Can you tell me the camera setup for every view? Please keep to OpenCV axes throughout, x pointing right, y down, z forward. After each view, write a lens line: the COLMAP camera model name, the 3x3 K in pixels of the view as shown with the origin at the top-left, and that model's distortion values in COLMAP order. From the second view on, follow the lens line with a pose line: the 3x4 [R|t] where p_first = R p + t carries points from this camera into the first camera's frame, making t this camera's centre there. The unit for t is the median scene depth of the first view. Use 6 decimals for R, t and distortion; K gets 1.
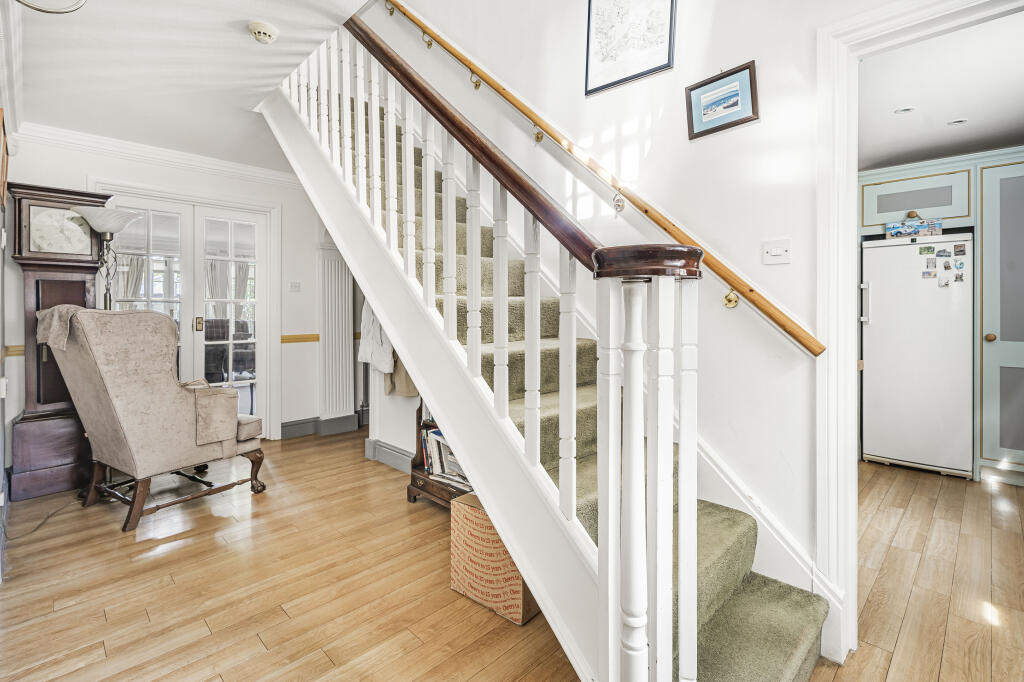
lens RADIAL K [[473.2, 0, 520.9], [0, 473.2, 314.6], [0, 0, 1]] dist [-0.002194, -0.000048]
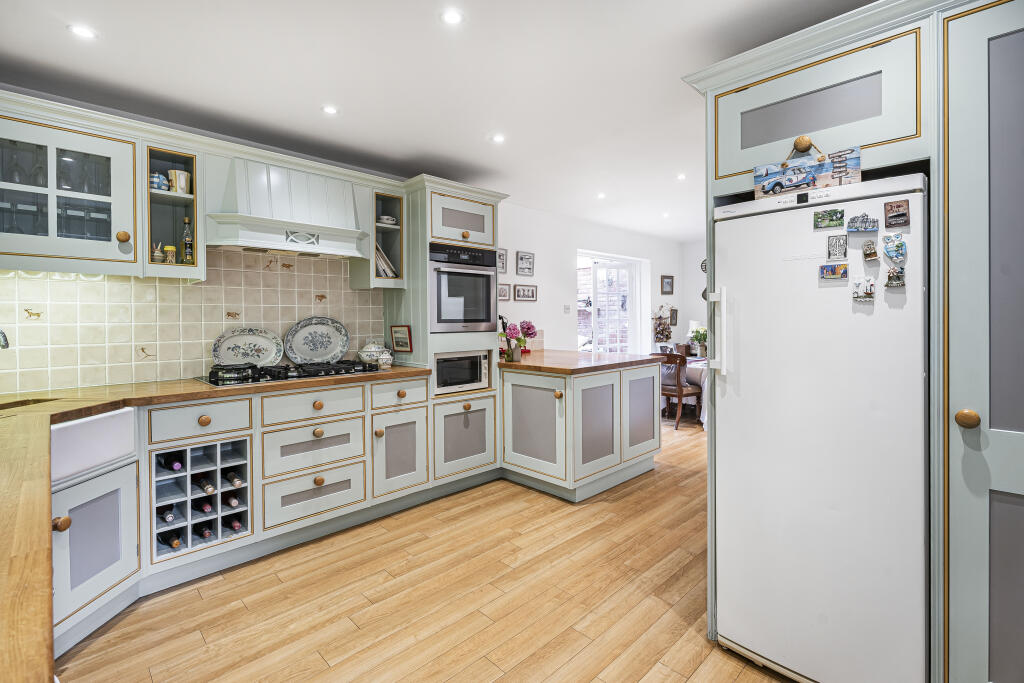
lens RADIAL K [[473.2, 0, 513.5], [0, 473.2, 317.4], [0, 0, 1]] dist [-0.002194, -0.000048]
pose [[0.999855, -0.002617, -0.016849, 0.570627], [0.002629, 0.999996, 0.000724, -0.043427], [0.016847, -0.000768, 0.999858, 0.547725]]
